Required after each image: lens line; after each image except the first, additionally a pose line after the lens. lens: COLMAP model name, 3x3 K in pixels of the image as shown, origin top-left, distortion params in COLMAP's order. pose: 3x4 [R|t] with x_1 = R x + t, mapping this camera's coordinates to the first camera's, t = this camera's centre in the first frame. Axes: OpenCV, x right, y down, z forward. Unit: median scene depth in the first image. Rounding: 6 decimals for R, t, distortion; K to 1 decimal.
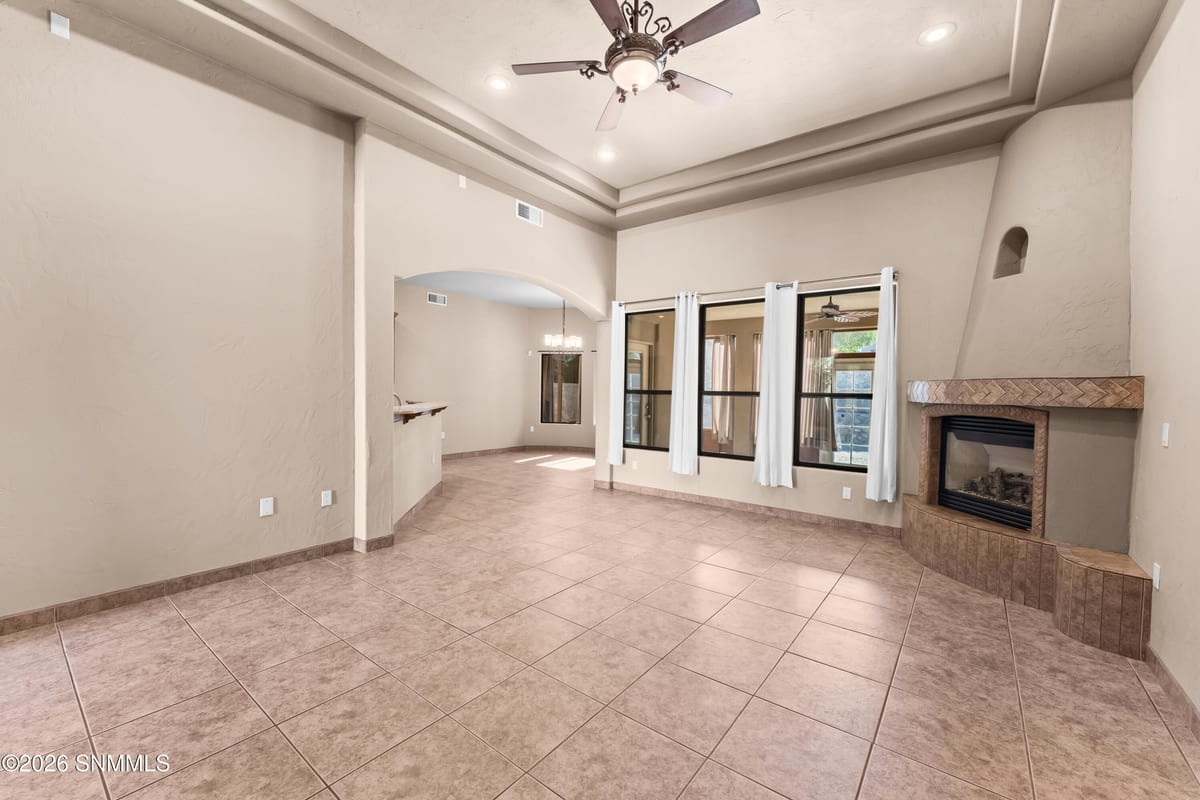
lens RADIAL K [[483.1, 0, 591.8], [0, 483.1, 398.5], [0, 0, 1]] dist [-0.000331, -0.000743]
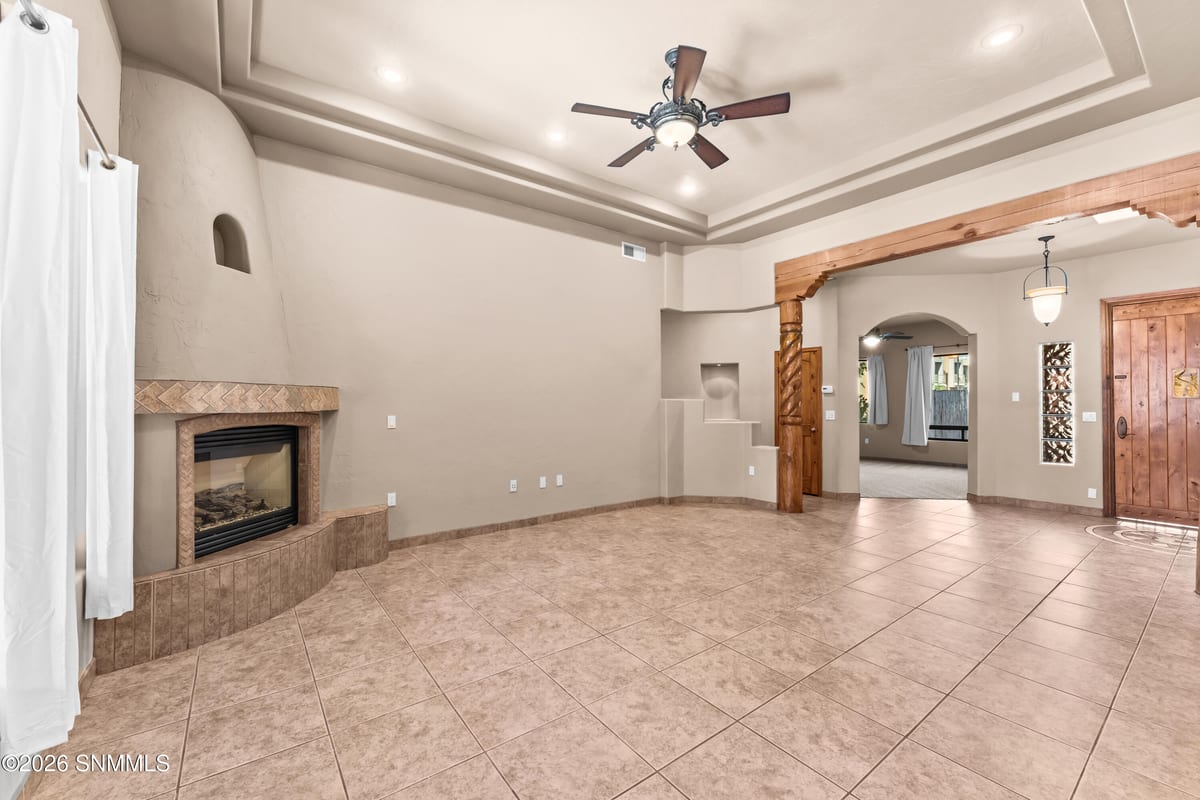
lens RADIAL K [[483.1, 0, 593.9], [0, 483.1, 397.8], [0, 0, 1]] dist [-0.000331, -0.000743]
pose [[-0.966285, -0.011165, 0.257231, -0.020451], [-0.008002, 0.999879, 0.013341, -0.028868], [-0.257349, 0.010833, -0.966258, 1.550167]]
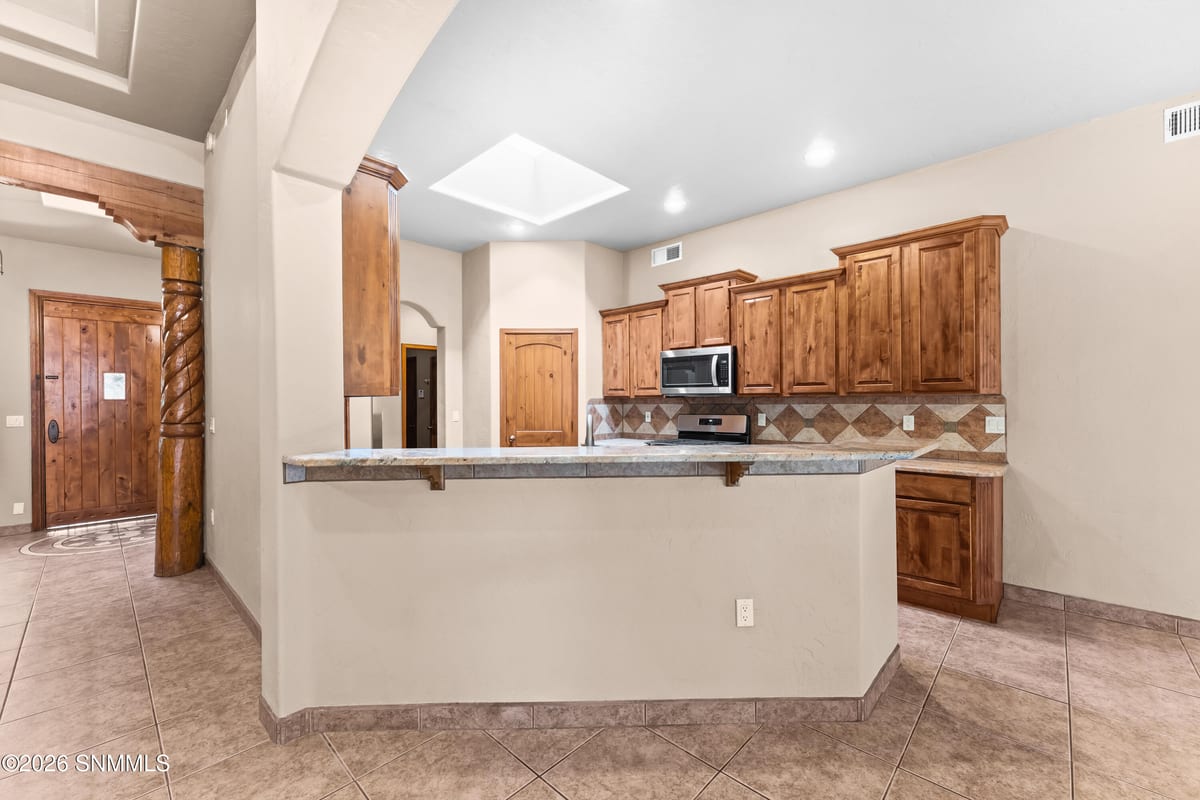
lens RADIAL K [[483.1, 0, 593.8], [0, 483.1, 403.3], [0, 0, 1]] dist [-0.000331, -0.000743]
pose [[-0.089024, -0.010982, -0.995969, 0.031691], [-0.018452, 0.999786, -0.009375, -0.027320], [0.995859, 0.017543, -0.089208, 1.396905]]
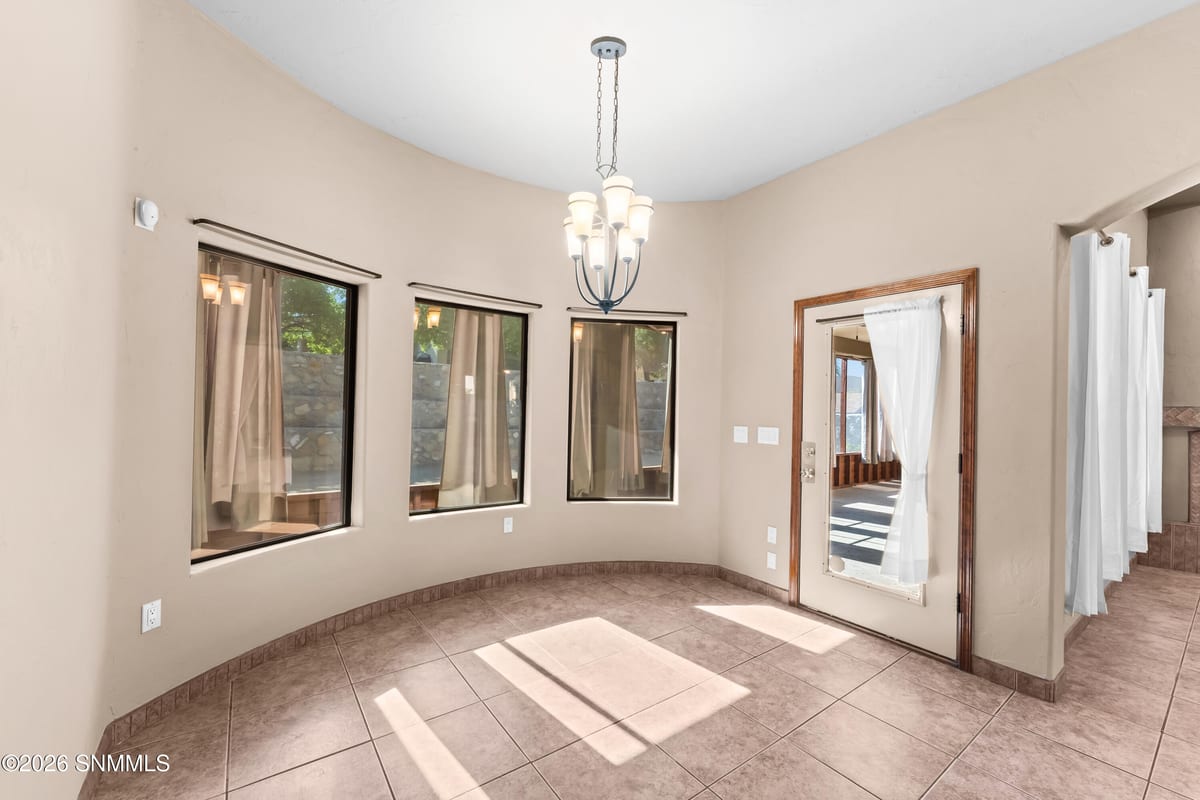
lens RADIAL K [[483.1, 0, 600.5], [0, 483.1, 402.1], [0, 0, 1]] dist [-0.000331, -0.000743]
pose [[0.258988, 0.001193, 0.965880, -0.687801], [0.006507, 0.999974, -0.002980, -0.055439], [-0.965859, 0.007057, 0.258974, 2.054053]]
